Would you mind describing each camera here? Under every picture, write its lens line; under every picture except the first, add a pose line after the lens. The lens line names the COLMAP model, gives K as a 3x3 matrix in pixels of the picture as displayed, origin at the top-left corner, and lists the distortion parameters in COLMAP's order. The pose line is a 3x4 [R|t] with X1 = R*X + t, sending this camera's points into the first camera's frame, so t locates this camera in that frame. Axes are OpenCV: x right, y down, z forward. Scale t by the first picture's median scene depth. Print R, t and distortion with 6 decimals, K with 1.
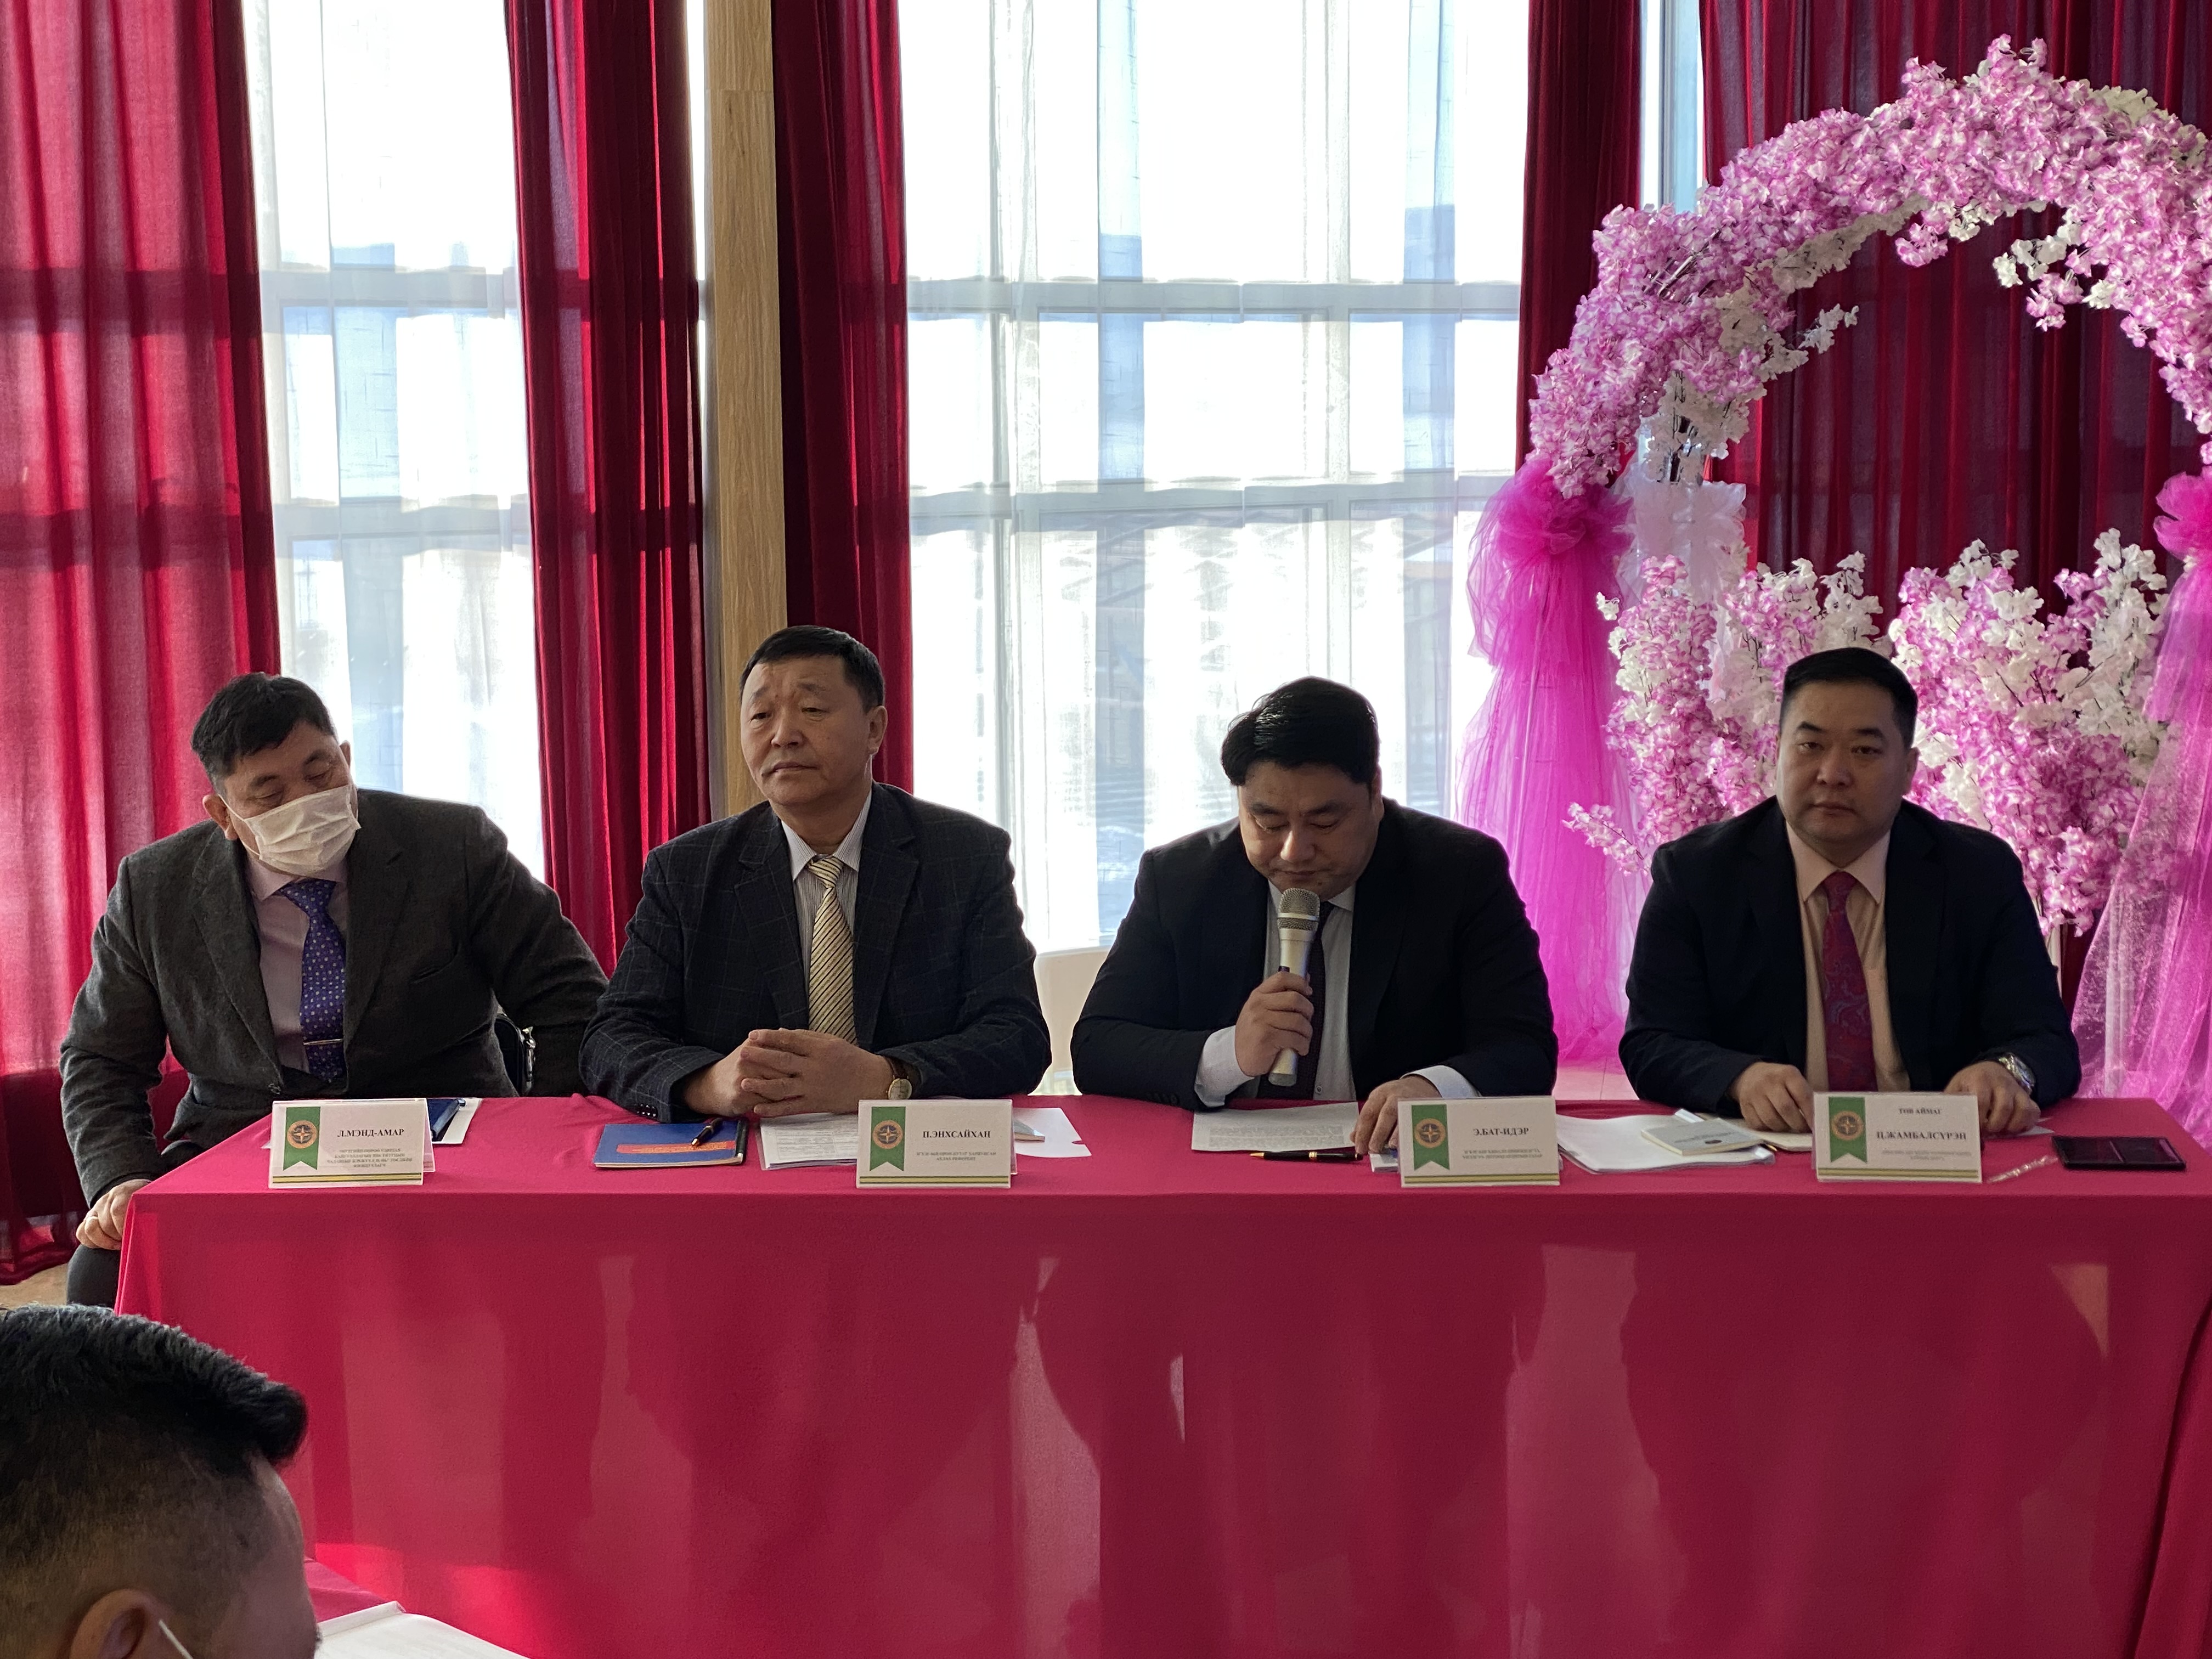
lens RADIAL K [[3731.6, 0, 1104.1], [0, 3731.6, 829.7], [0, 0, 1]] dist [0.219209, -0.087065]
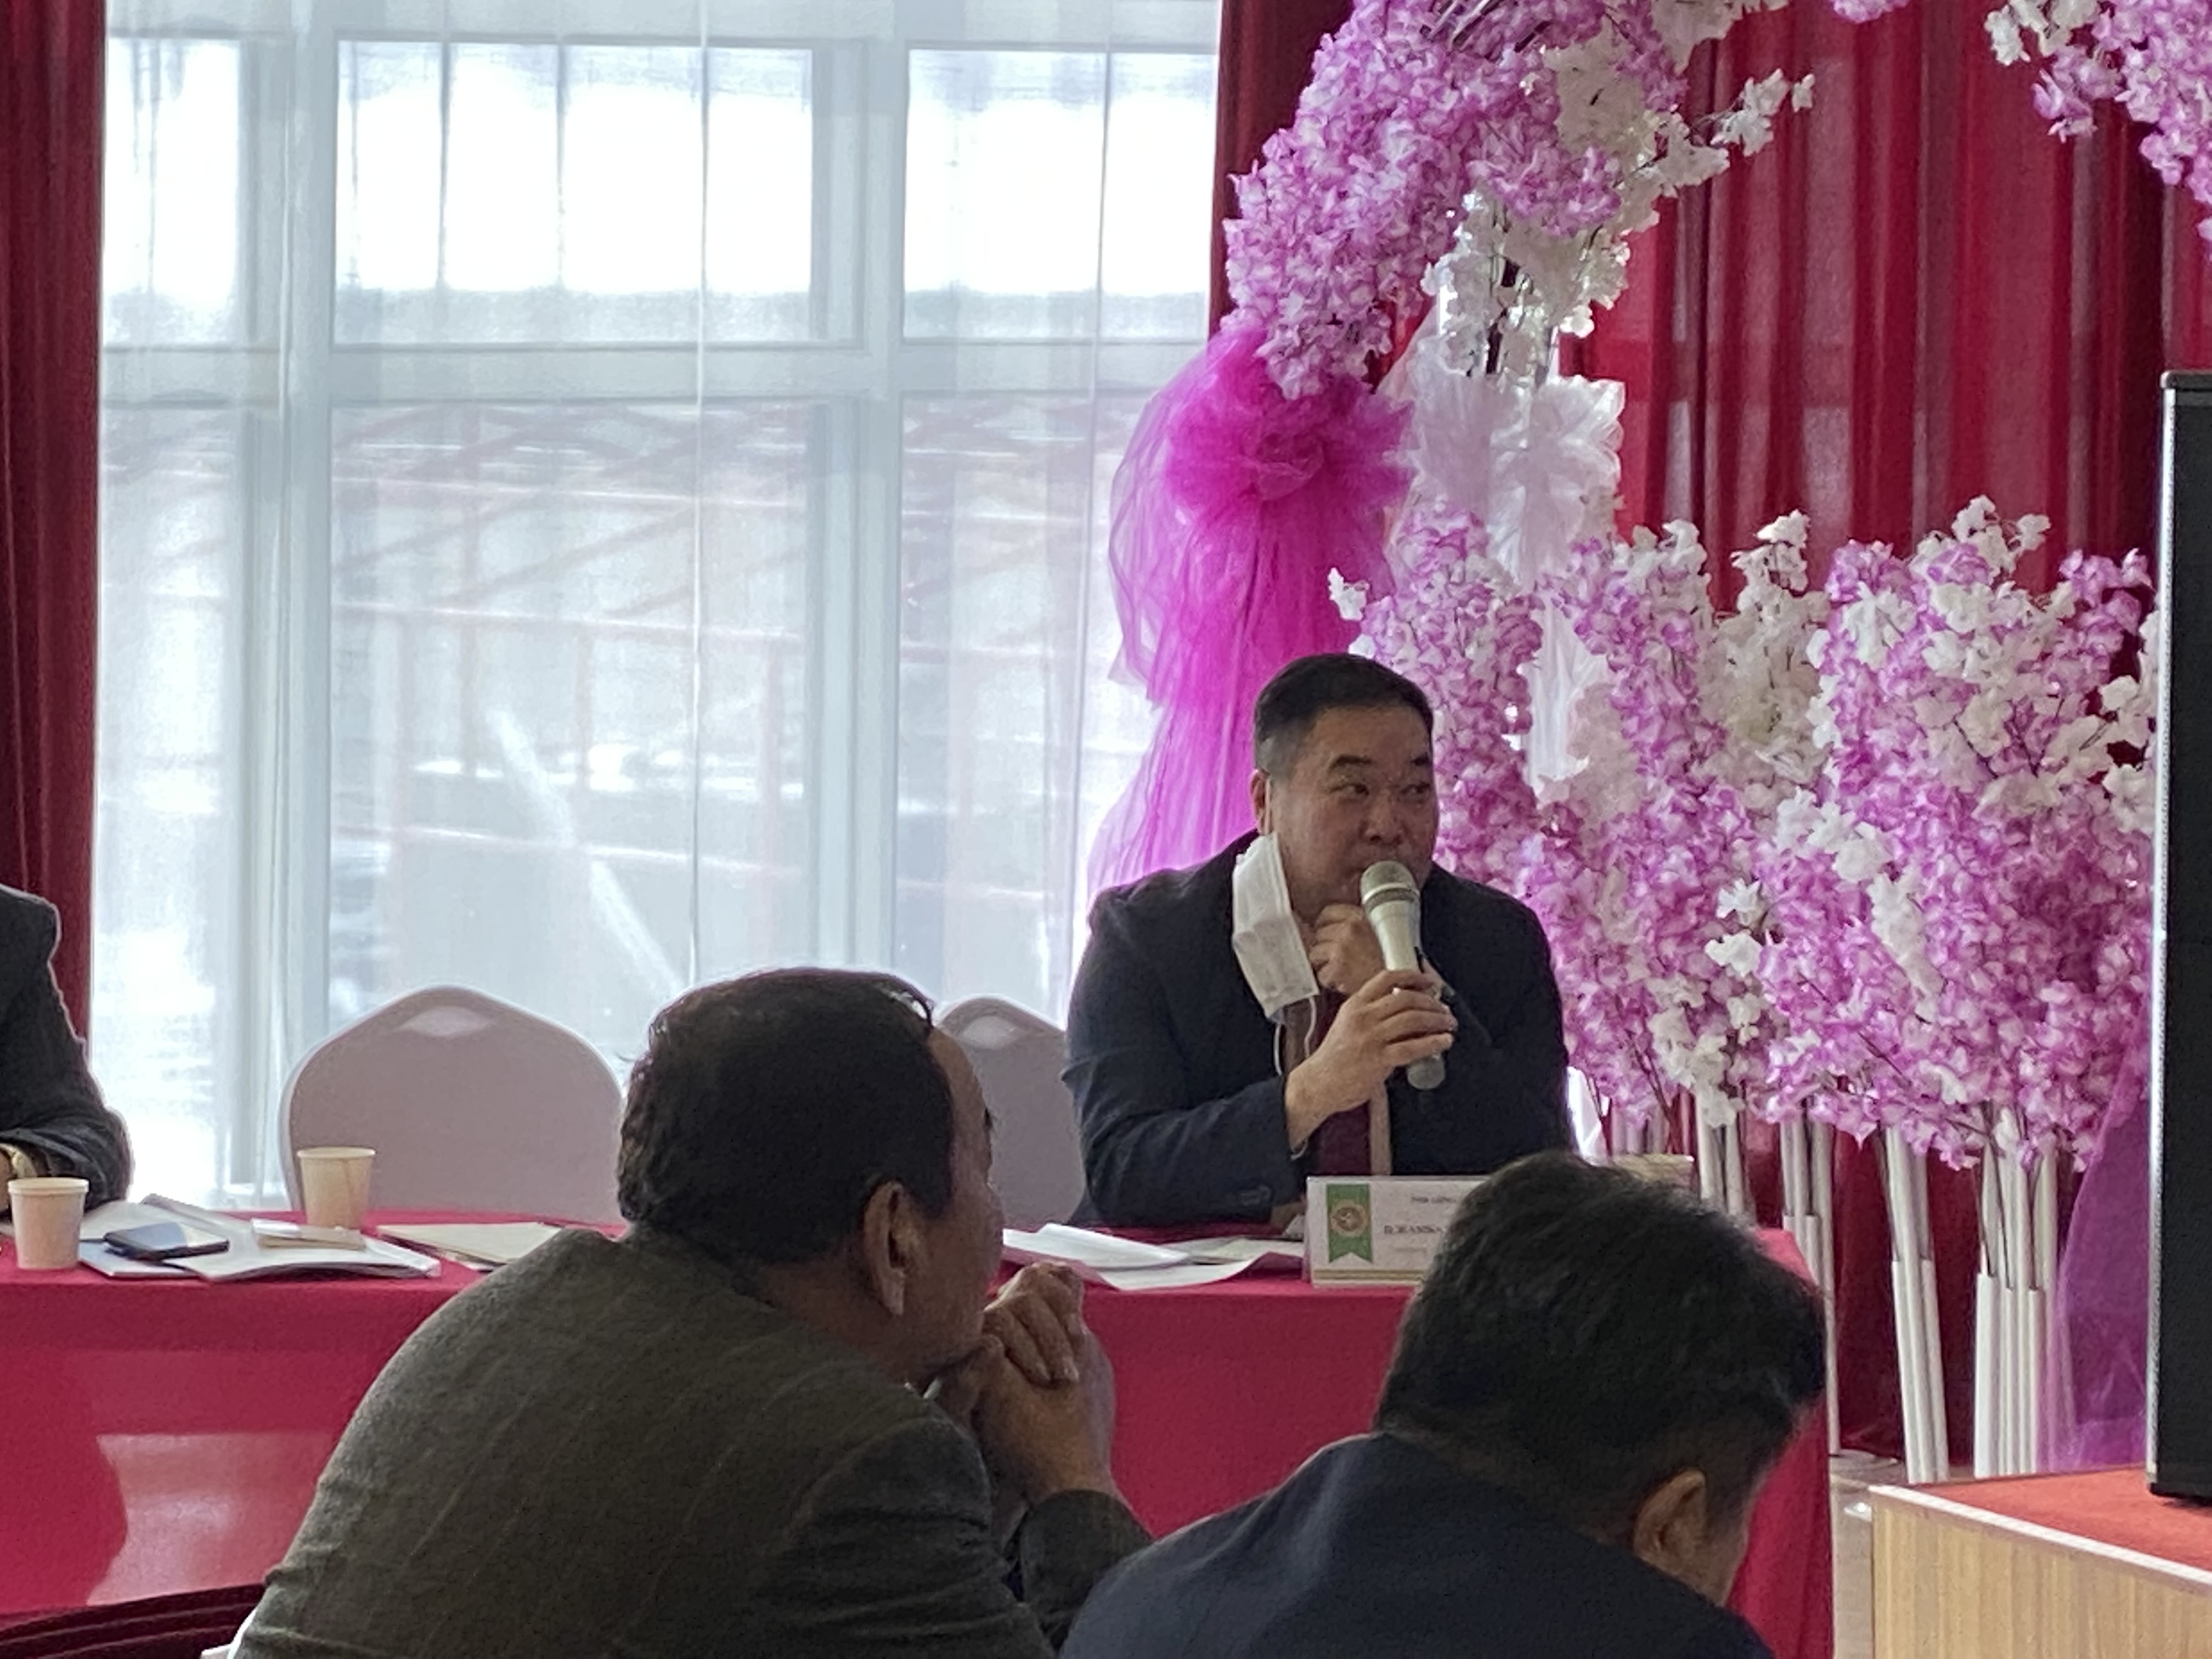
lens RADIAL K [[10813.6, 0, 1105.9], [0, 10813.6, 830.7], [0, 0, 1]] dist [0.198895, 15.650702]
pose [[0.997938, 0.023606, 0.059680, 0.003468], [-0.021074, 0.998866, -0.042703, 0.044338], [-0.060621, 0.041358, 0.997304, -0.595195]]
